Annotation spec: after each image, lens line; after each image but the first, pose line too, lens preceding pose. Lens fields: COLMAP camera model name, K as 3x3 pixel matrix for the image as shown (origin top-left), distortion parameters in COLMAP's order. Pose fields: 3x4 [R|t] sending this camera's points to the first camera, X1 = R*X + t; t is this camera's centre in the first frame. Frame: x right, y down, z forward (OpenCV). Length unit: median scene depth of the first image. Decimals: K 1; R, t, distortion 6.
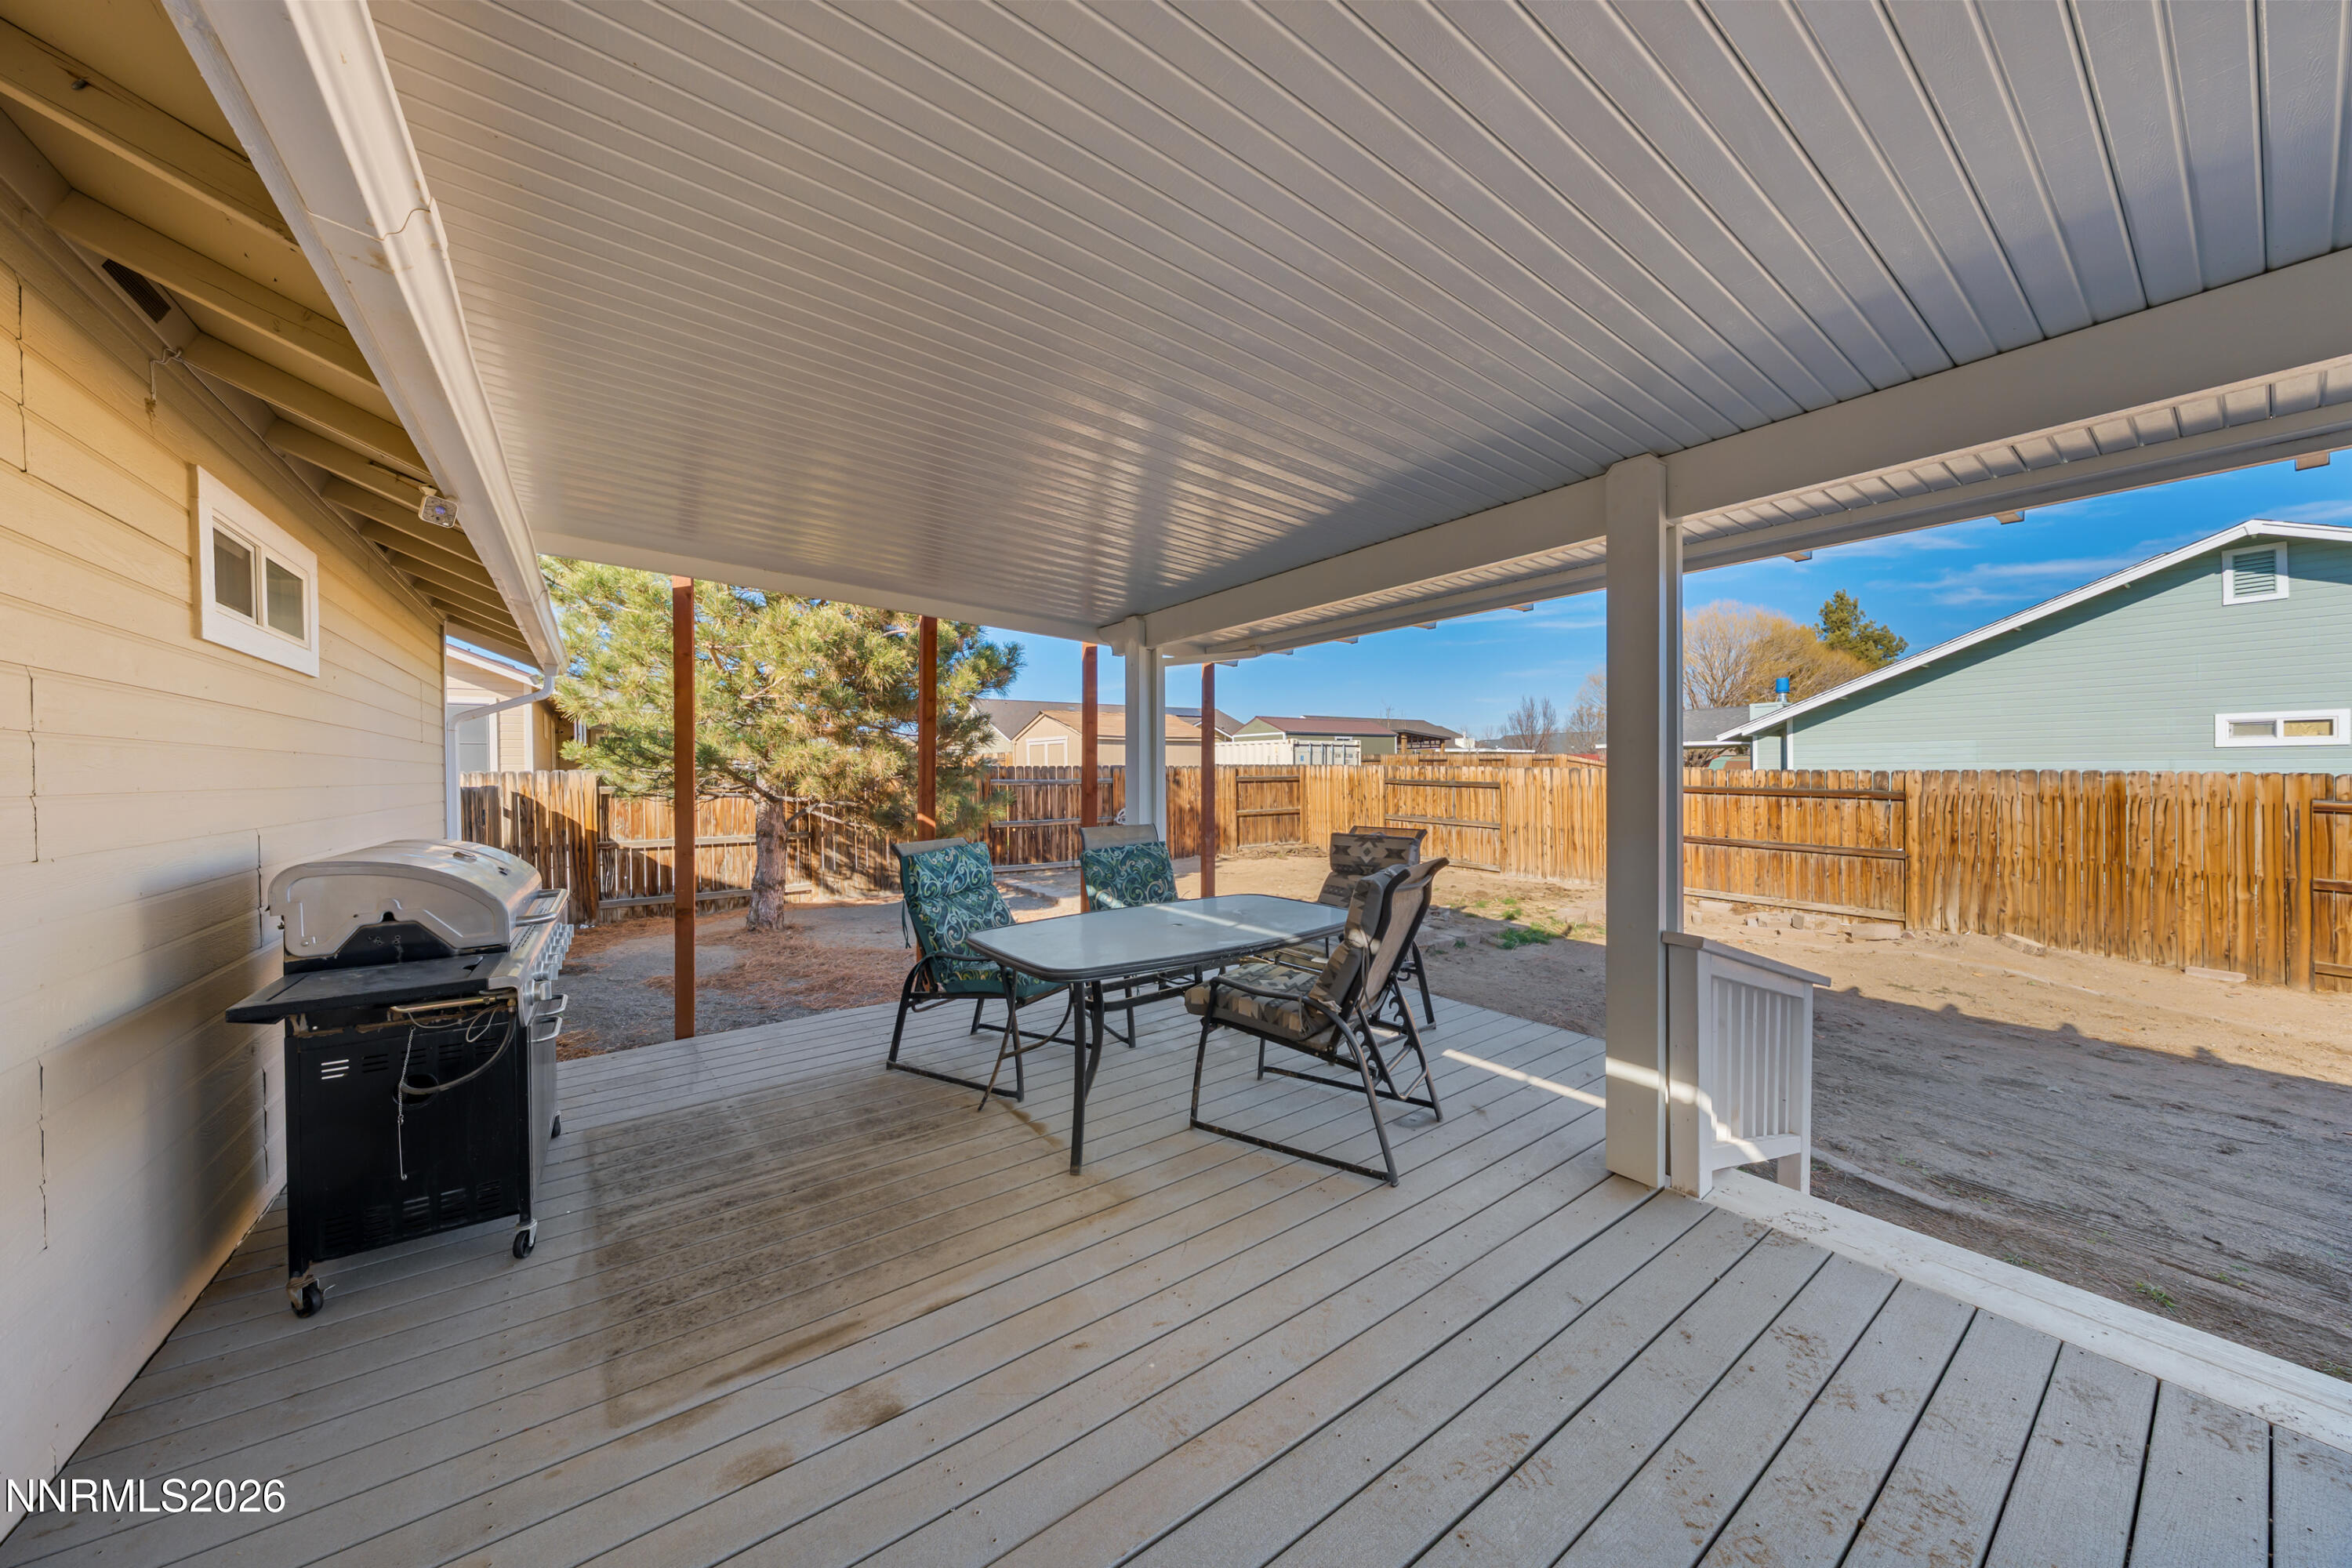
lens RADIAL K [[798.5, 0, 1177.9], [0, 798.5, 779.3], [0, 0, 1]] dist [-0.003961, 0.000342]
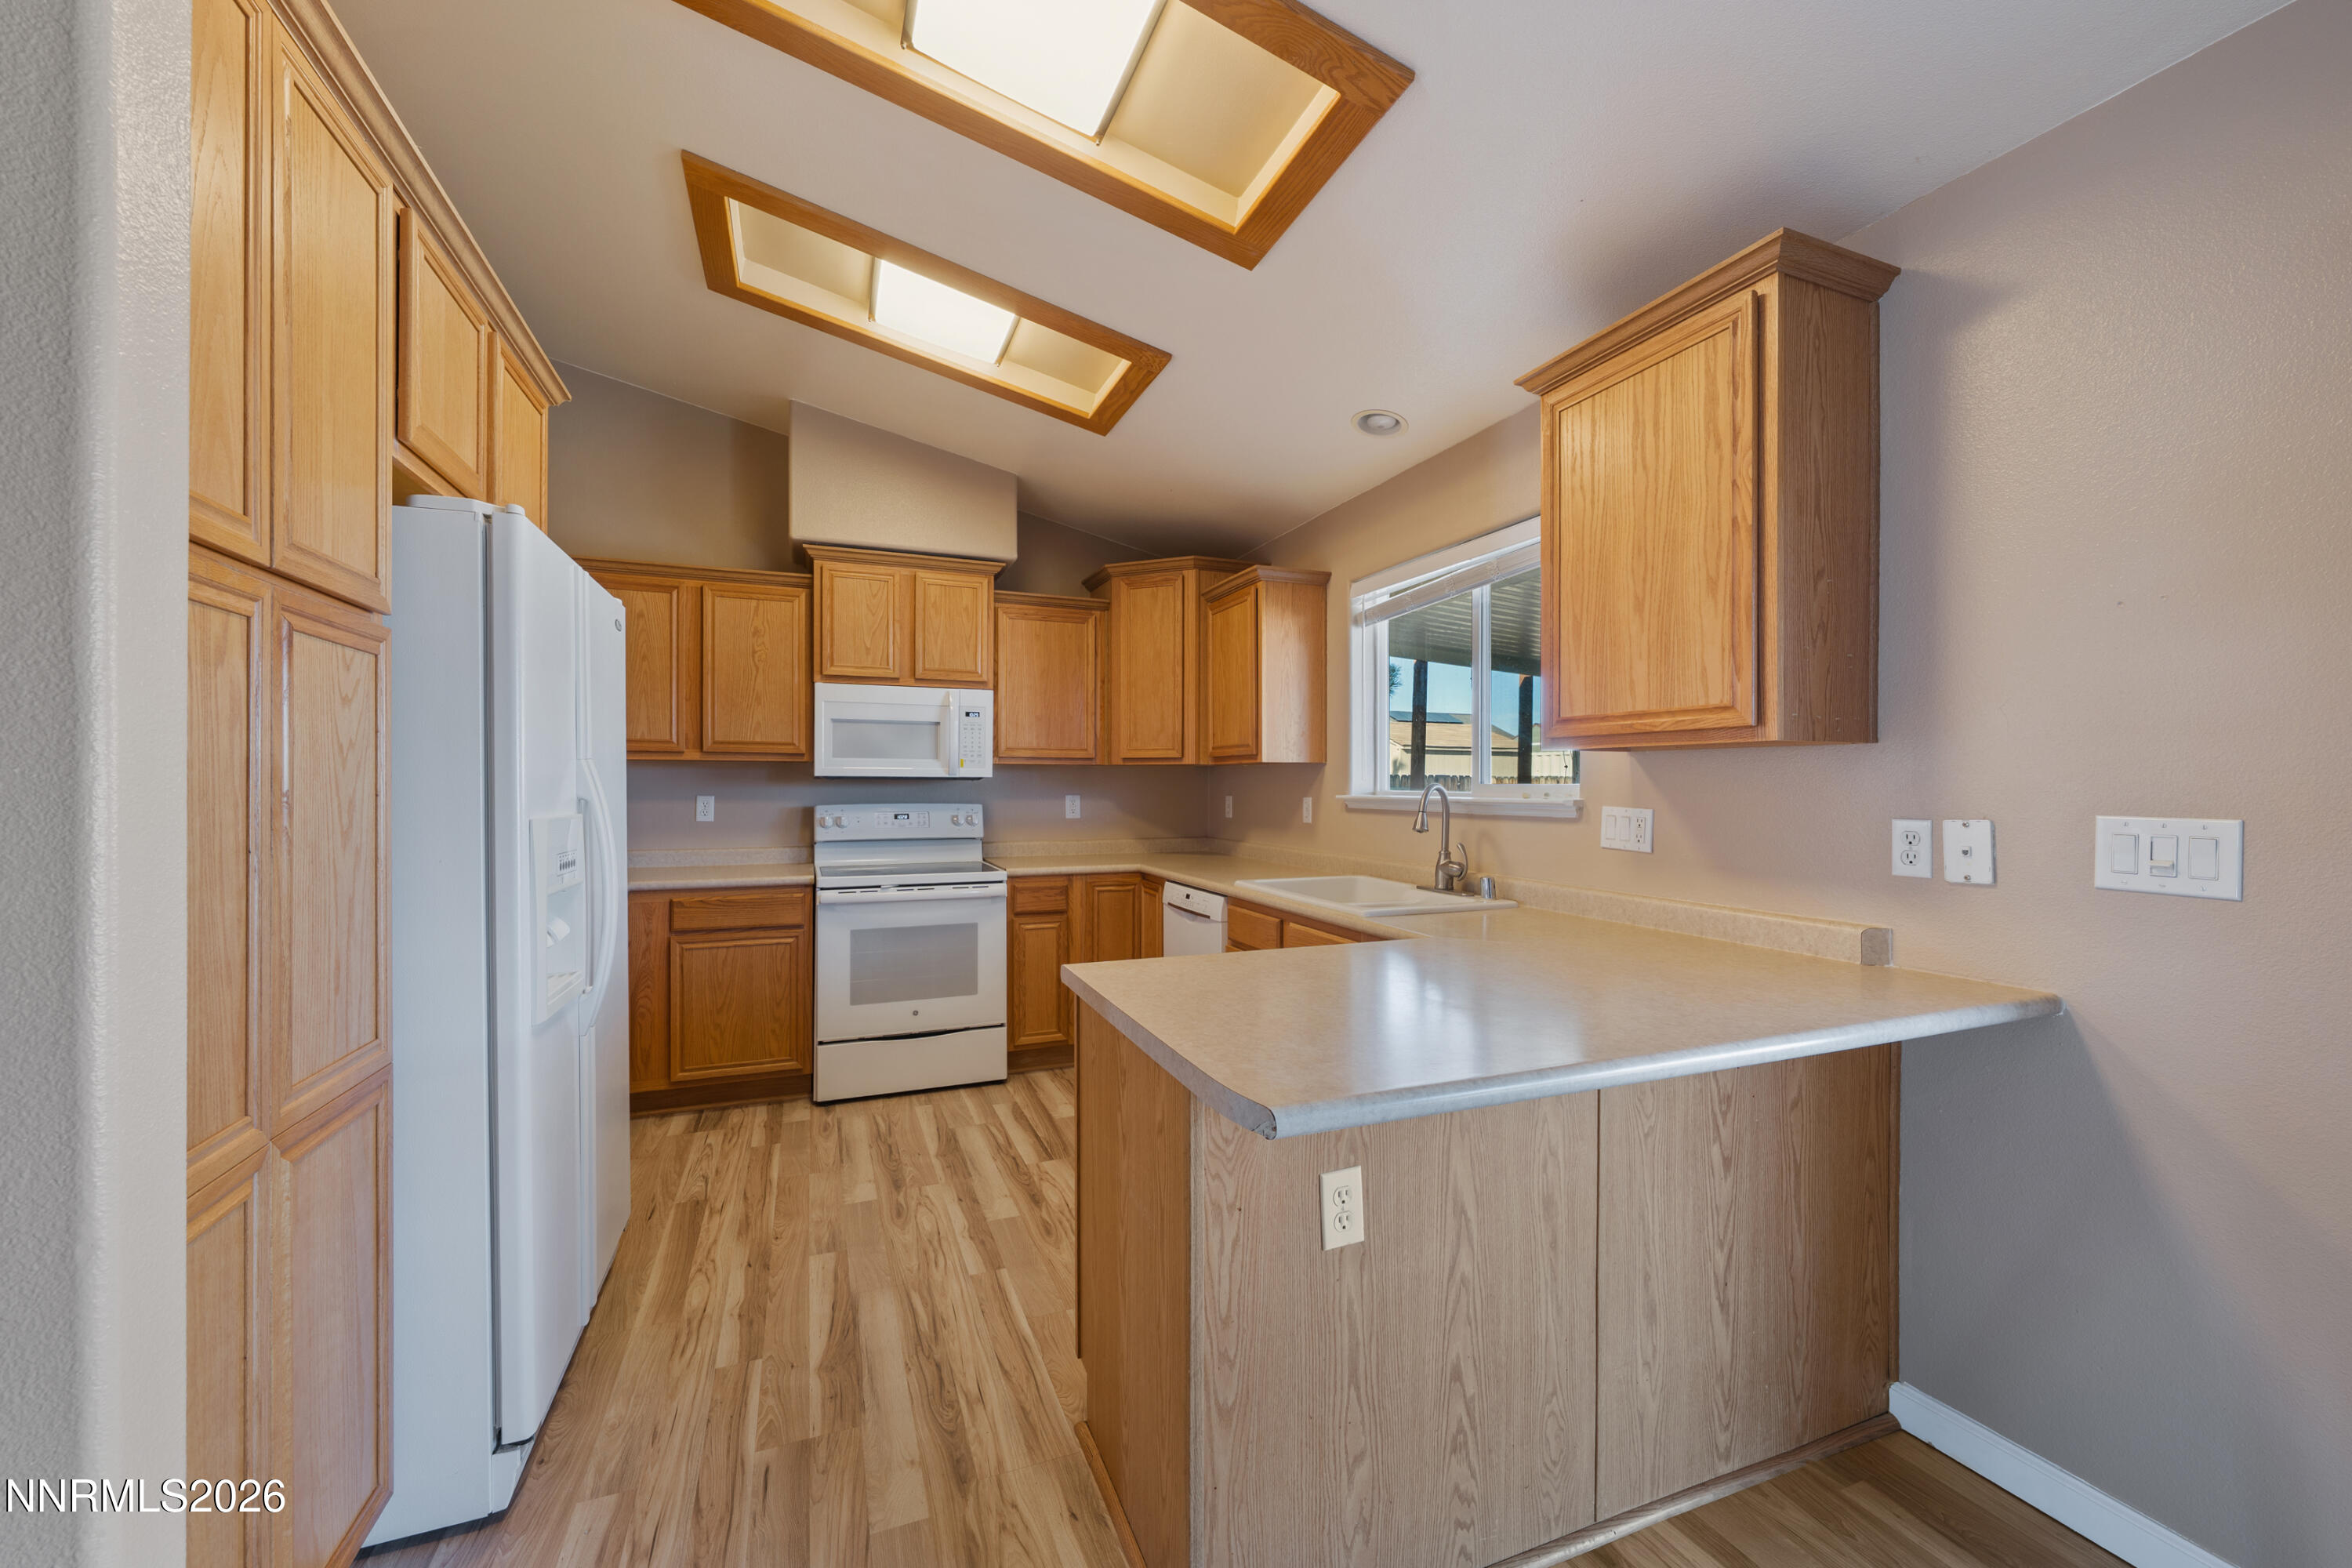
lens RADIAL K [[902.5, 0, 1180.0], [0, 902.5, 789.8], [0, 0, 1]] dist [0.003463, -0.000067]
pose [[0.971573, 0.018356, -0.236026, -0.199079], [-0.018982, 0.999820, -0.000376, 0.014428], [0.235976, 0.004846, 0.971747, -0.331246]]
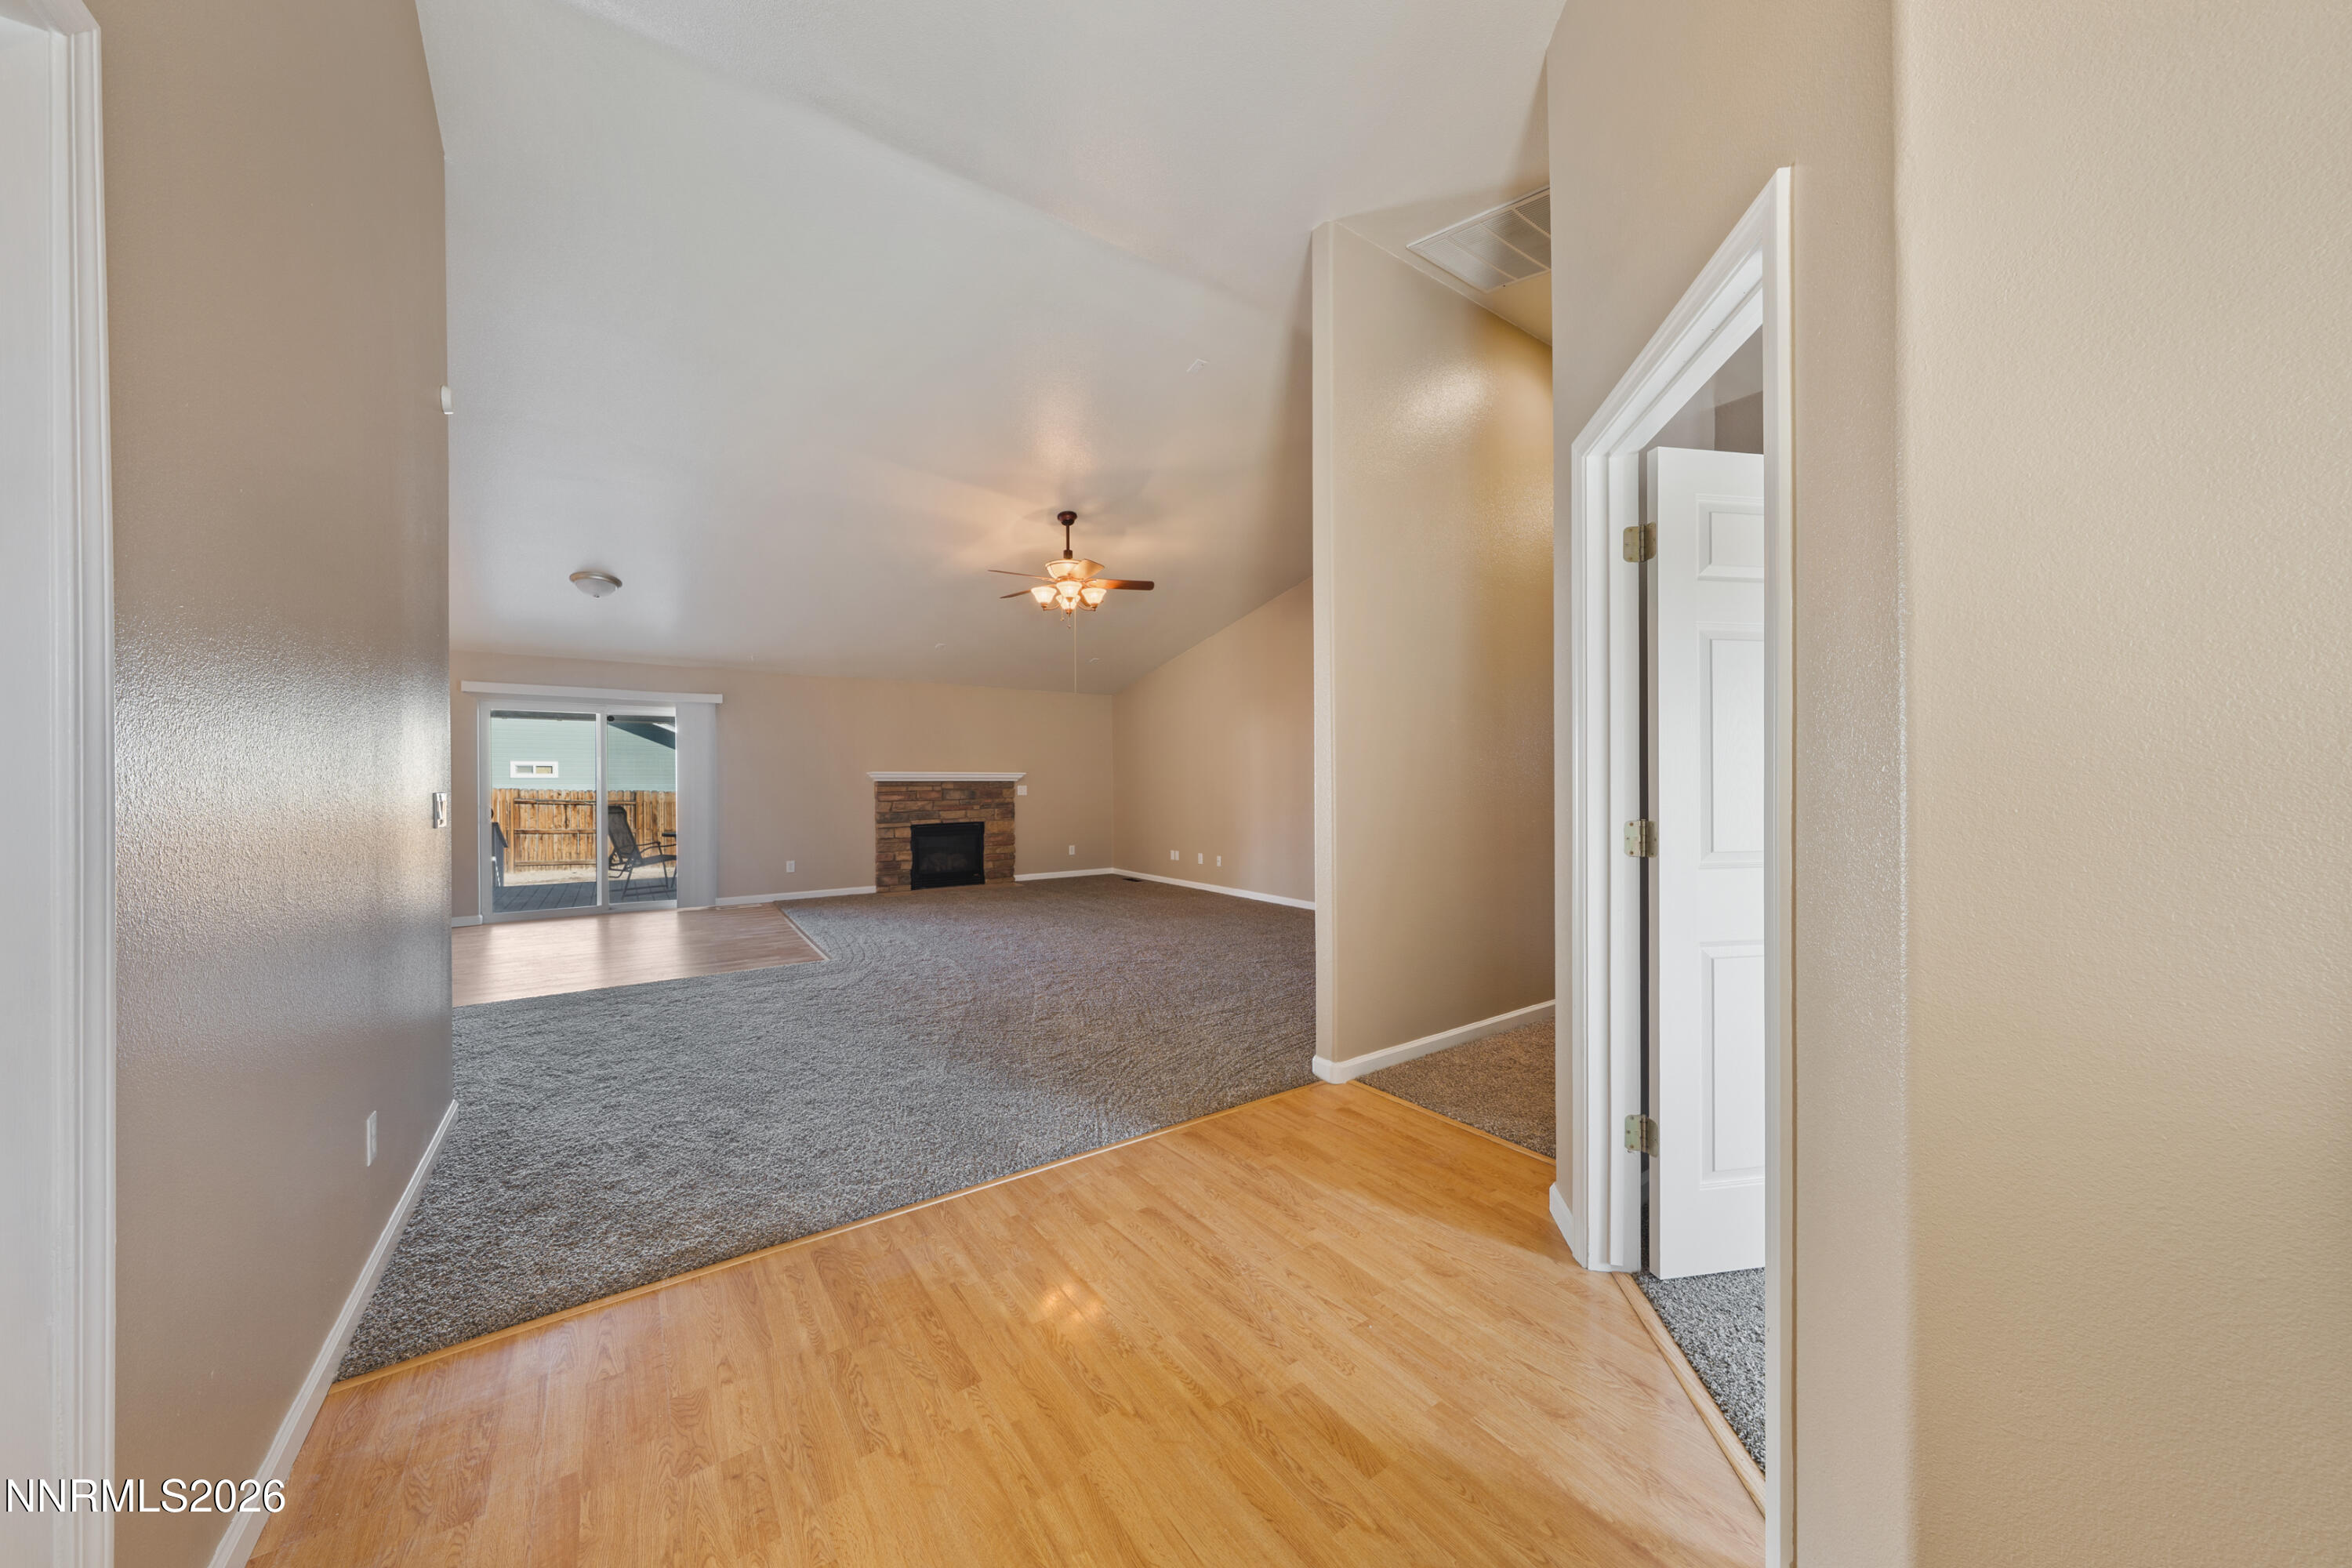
lens RADIAL K [[798.5, 0, 1171.6], [0, 798.5, 787.8], [0, 0, 1]] dist [-0.003961, 0.000342]
pose [[0.016660, 0.008675, 0.999824, -0.838903], [0.015075, 0.999847, -0.008927, 0.034119], [-0.999748, 0.015221, 0.016527, -0.879748]]
